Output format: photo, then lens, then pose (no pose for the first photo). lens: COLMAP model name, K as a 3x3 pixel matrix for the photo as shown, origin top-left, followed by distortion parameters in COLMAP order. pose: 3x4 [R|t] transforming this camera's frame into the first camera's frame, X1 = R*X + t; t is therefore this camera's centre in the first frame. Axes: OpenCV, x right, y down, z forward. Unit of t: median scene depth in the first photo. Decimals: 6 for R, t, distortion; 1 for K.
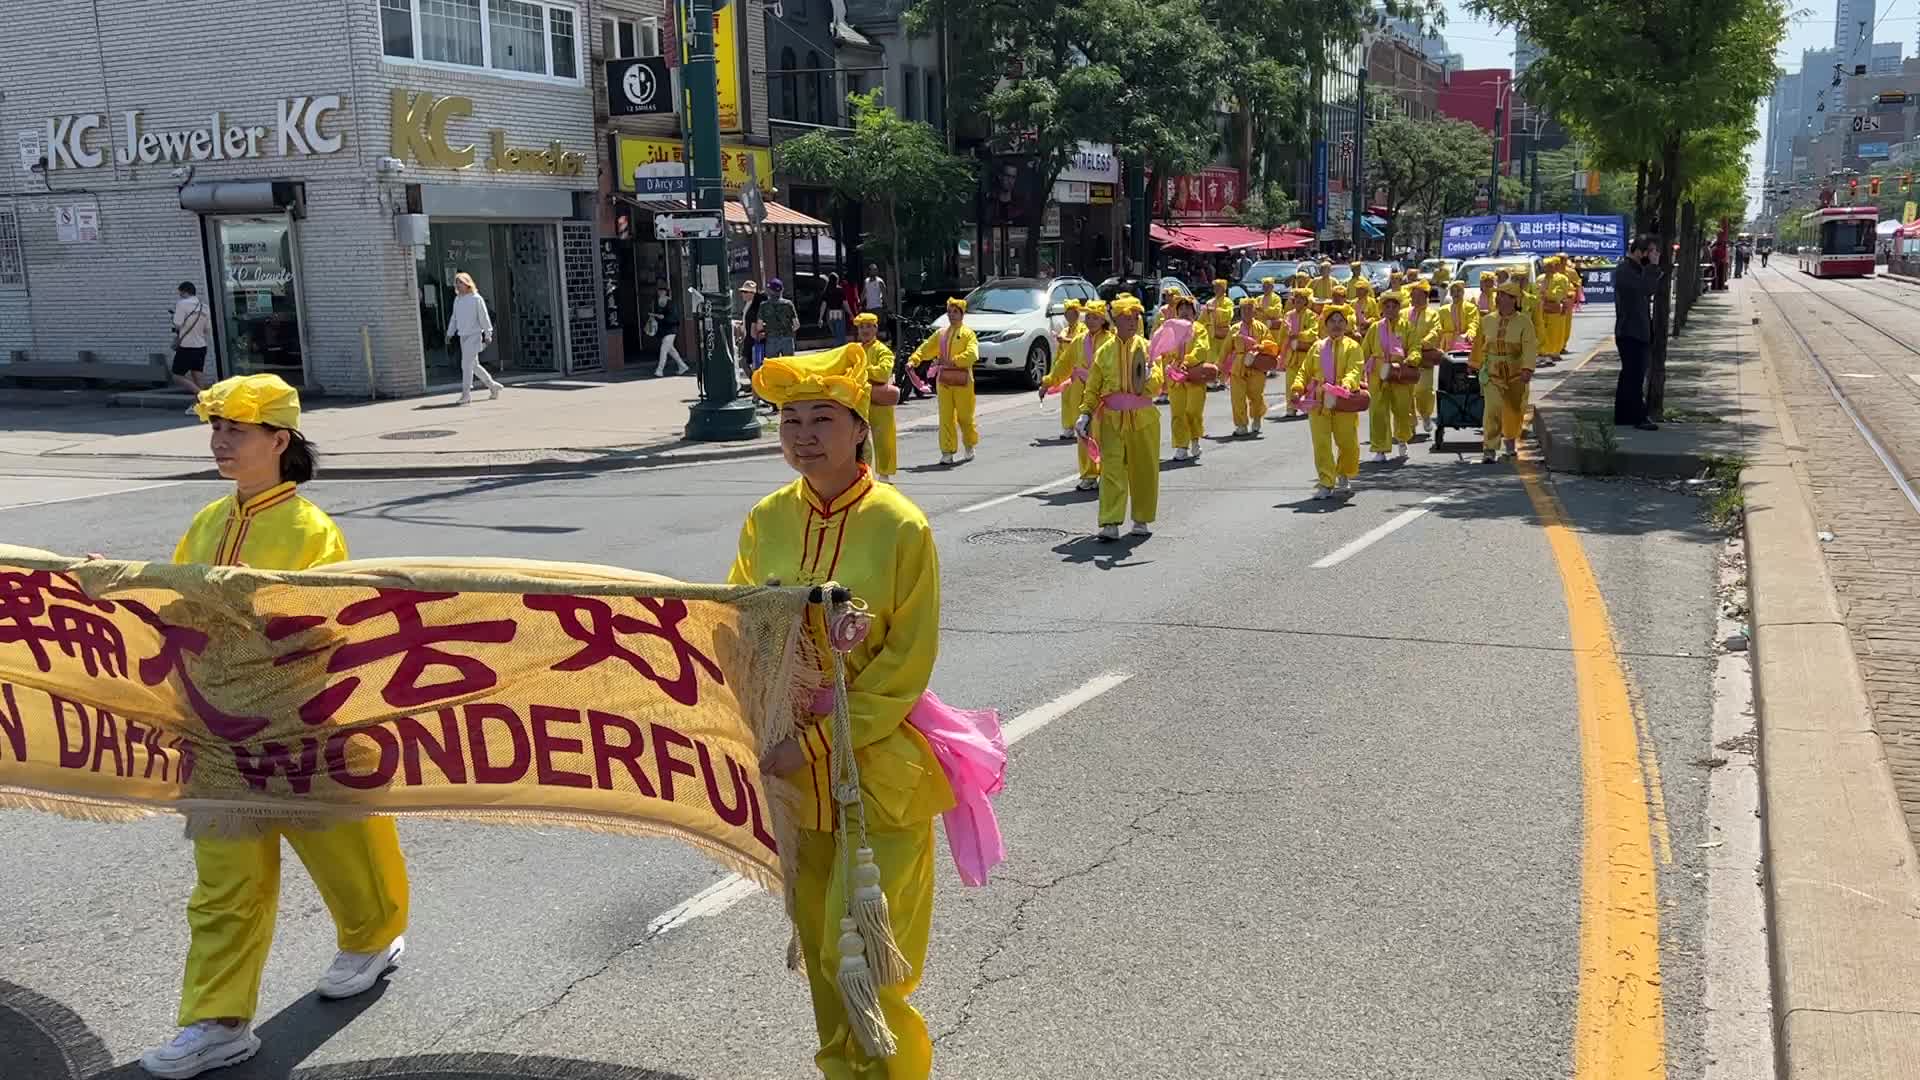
lens RADIAL K [[1649.2, 0, 960.0], [0, 1649.2, 540.0], [0, 0, 1]] dist [0.054405, -0.052011]
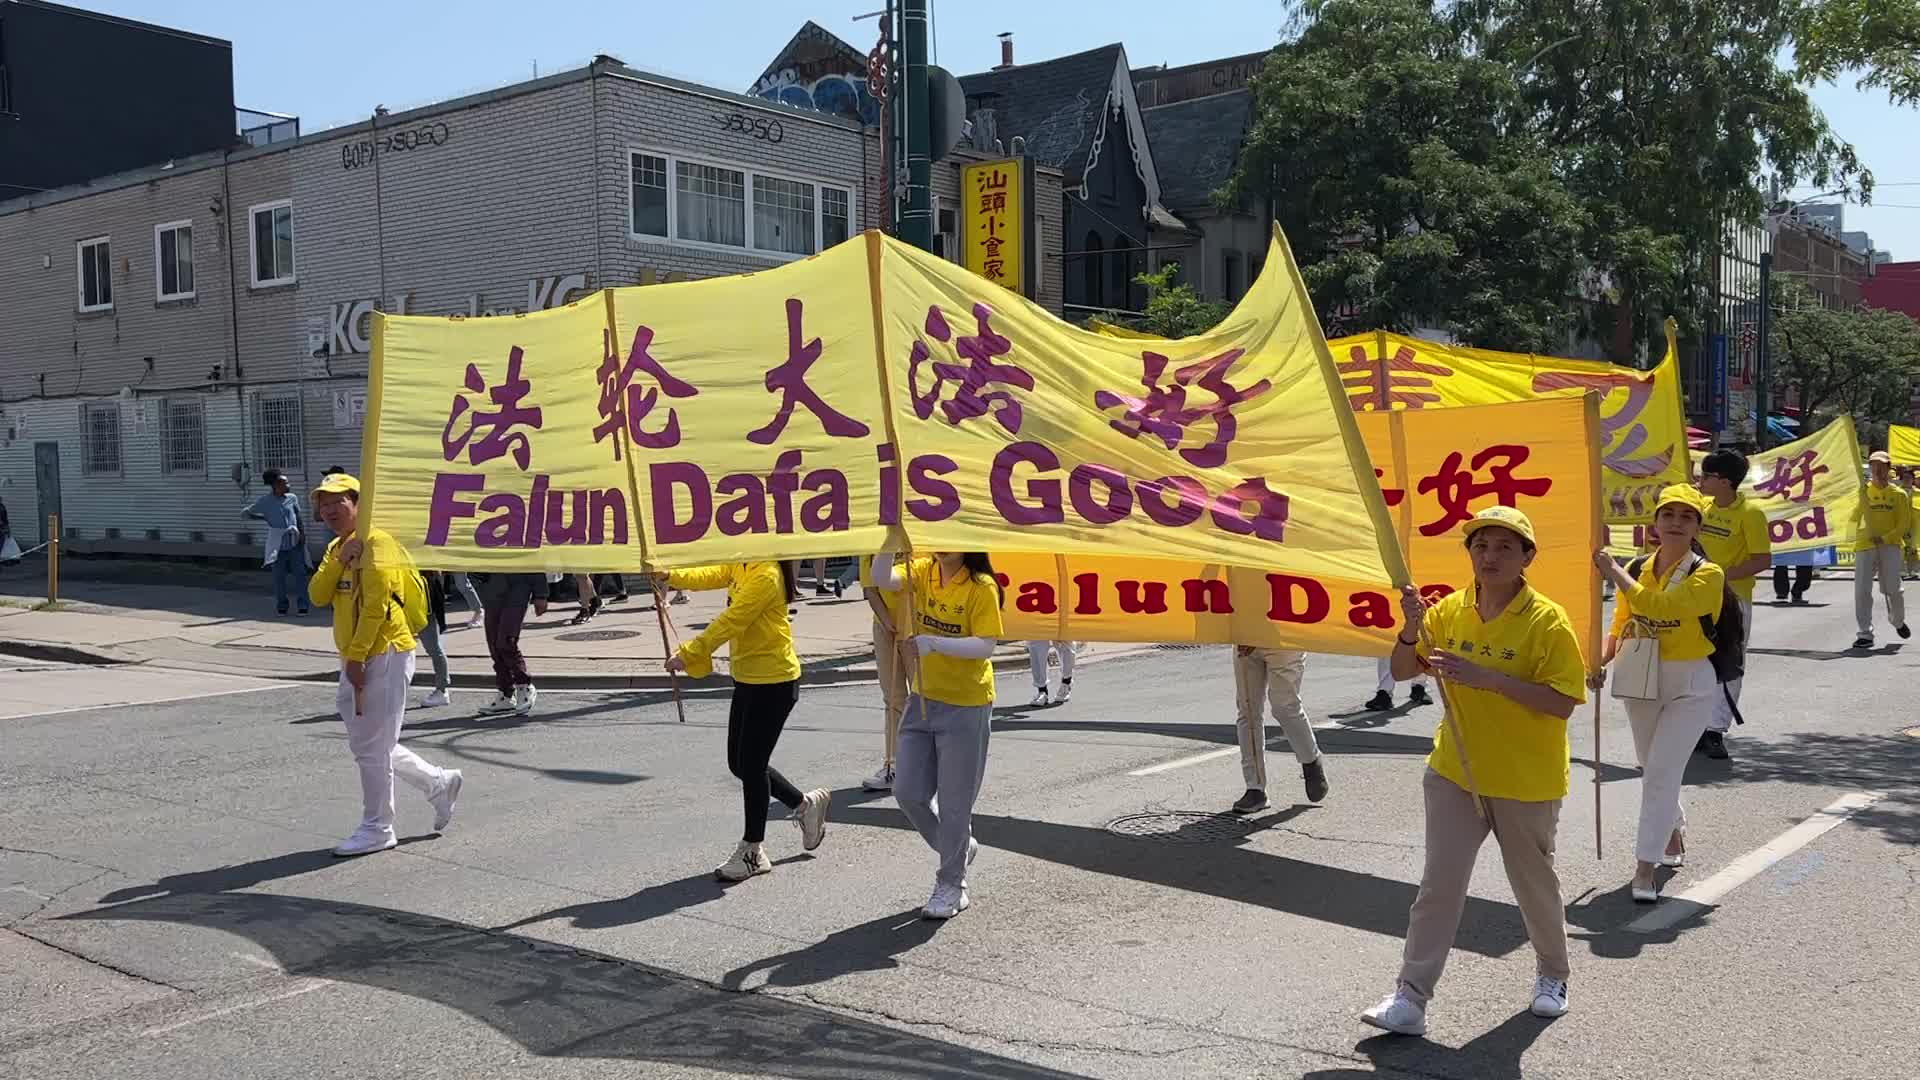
lens RADIAL K [[1633.7, 0, 966.0], [0, 1633.7, 547.8], [0, 0, 1]] dist [0.106936, -0.162080]
pose [[0.976174, 0.023162, -0.215751, 0.040904], [-0.047810, 0.992810, -0.109734, -0.017084], [0.211658, 0.117434, 0.970263, 0.134282]]
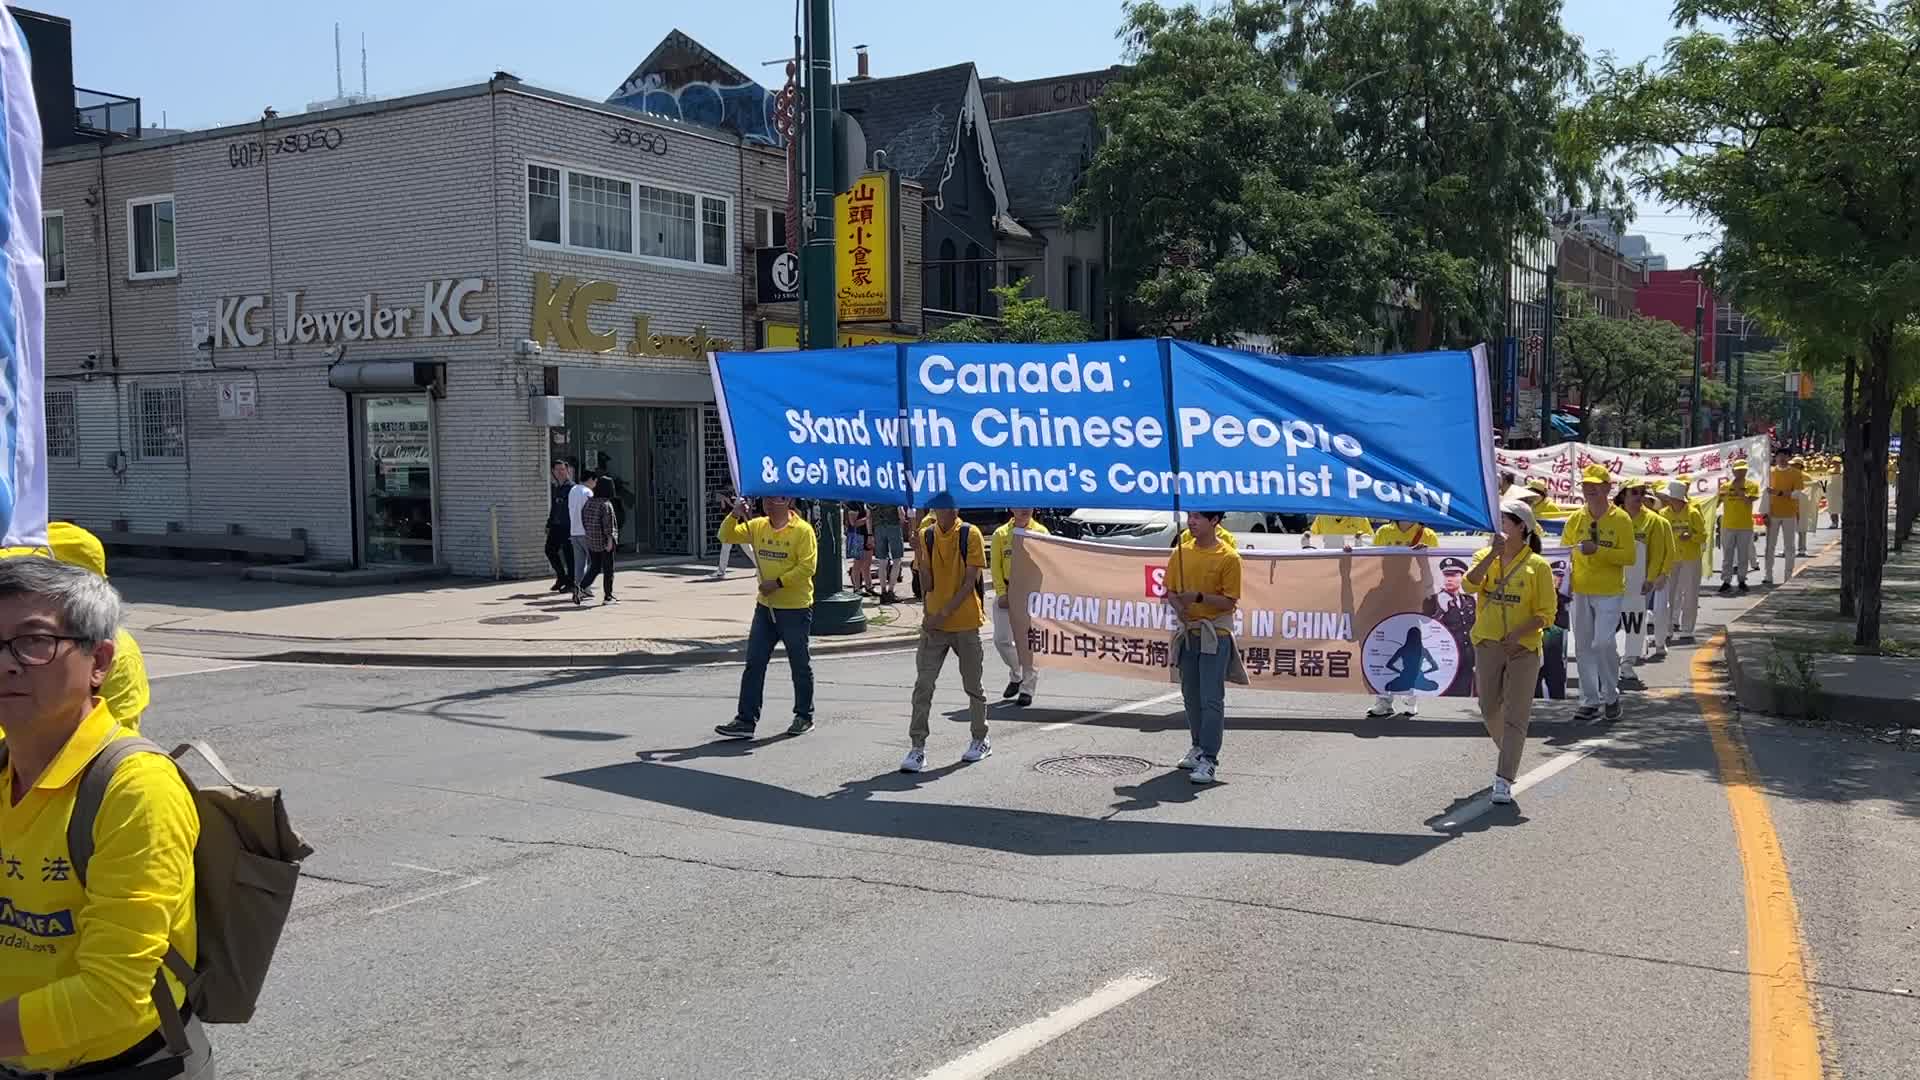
lens RADIAL K [[1633.7, 0, 966.0], [0, 1633.7, 547.8], [0, 0, 1]] dist [0.106936, -0.162080]
pose [[0.993715, 0.027446, -0.108521, 0.026263], [-0.038904, 0.993720, -0.104918, -0.010700], [0.104960, 0.108481, 0.988542, 0.054581]]
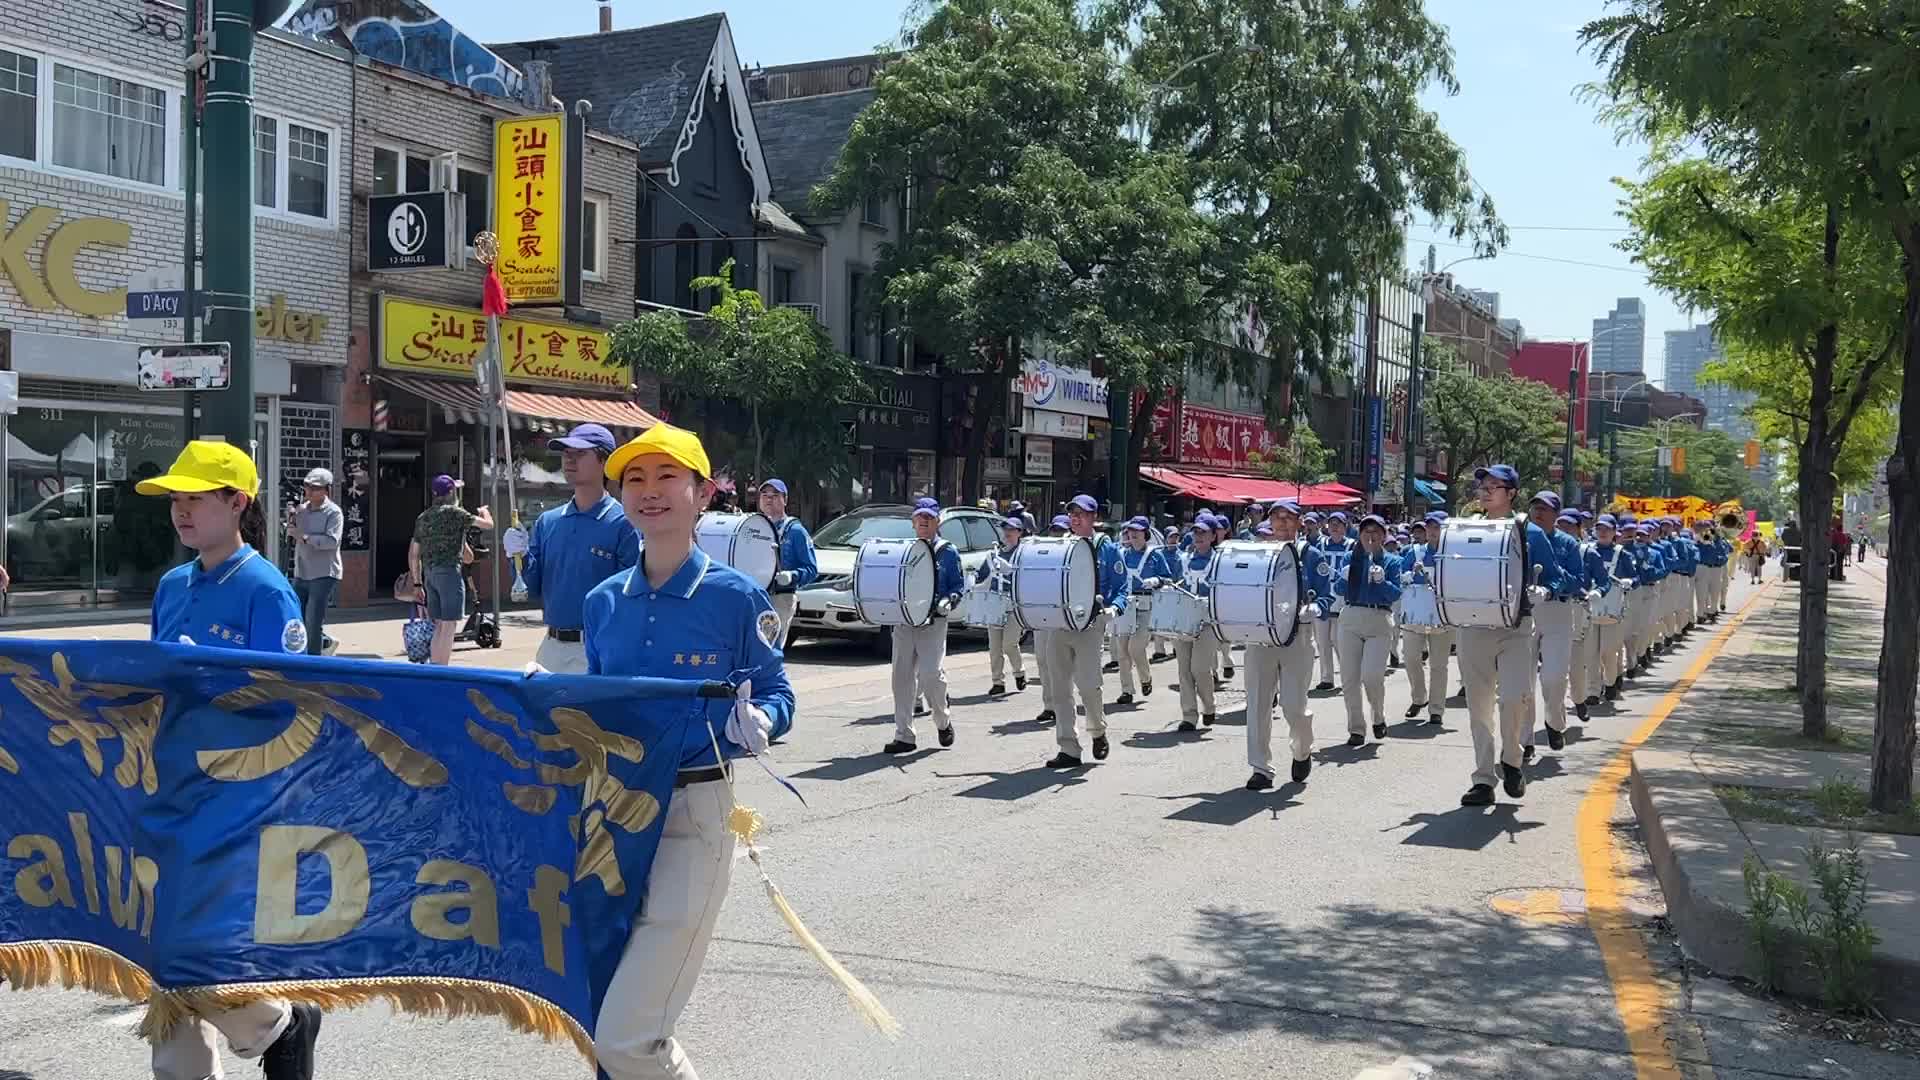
lens RADIAL K [[1633.7, 0, 966.0], [0, 1633.7, 547.8], [0, 0, 1]] dist [0.106936, -0.162080]
pose [[0.997869, 0.048735, -0.043379, 0.101530], [-0.054577, 0.987828, -0.145664, -0.038957], [0.035752, 0.147721, 0.988383, 0.304060]]
